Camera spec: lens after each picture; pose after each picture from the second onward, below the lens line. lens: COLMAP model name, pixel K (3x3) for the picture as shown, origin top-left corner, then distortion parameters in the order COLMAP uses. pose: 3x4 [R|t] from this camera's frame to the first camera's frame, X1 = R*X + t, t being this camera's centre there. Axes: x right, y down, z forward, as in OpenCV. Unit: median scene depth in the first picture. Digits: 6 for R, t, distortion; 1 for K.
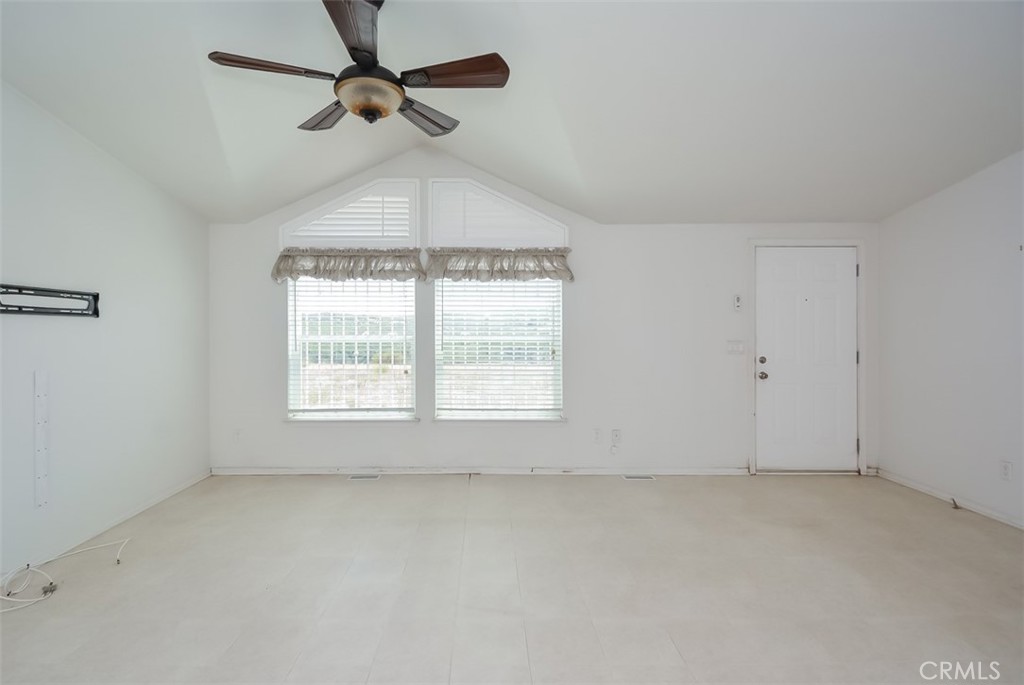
lens RADIAL K [[466.1, 0, 514.1], [0, 466.1, 338.3], [0, 0, 1]] dist [0.018002, -0.015840]
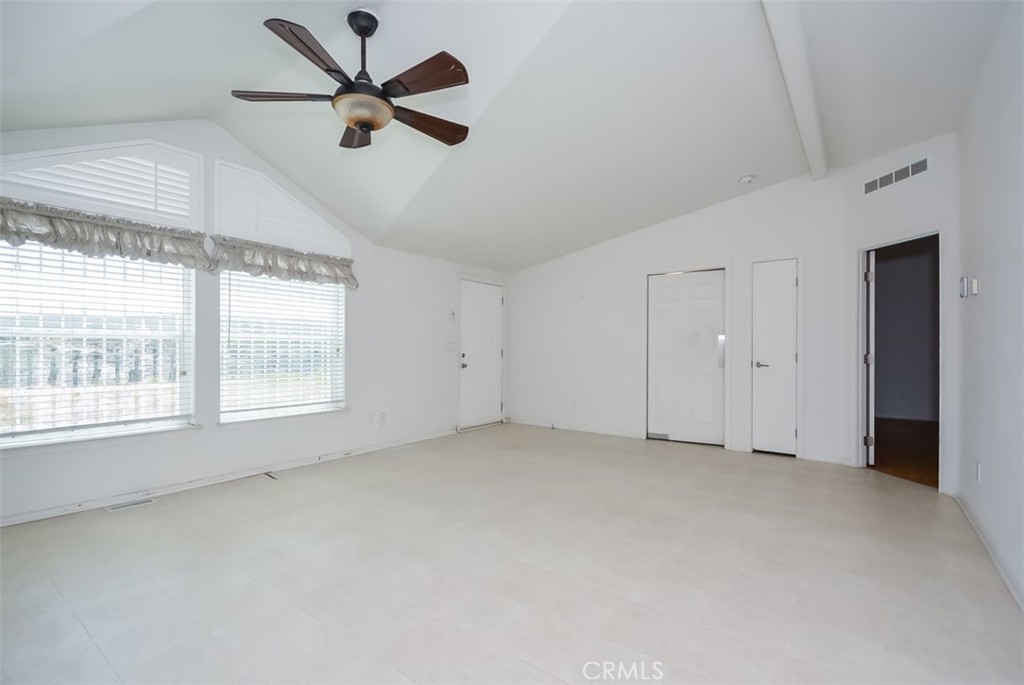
lens RADIAL K [[466.1, 0, 508.7], [0, 466.1, 339.8], [0, 0, 1]] dist [0.018002, -0.015840]
pose [[0.595347, 0.017122, 0.803286, -0.574377], [-0.023322, 0.999720, -0.004024, -0.000267], [-0.803130, -0.016338, 0.595579, -0.000832]]
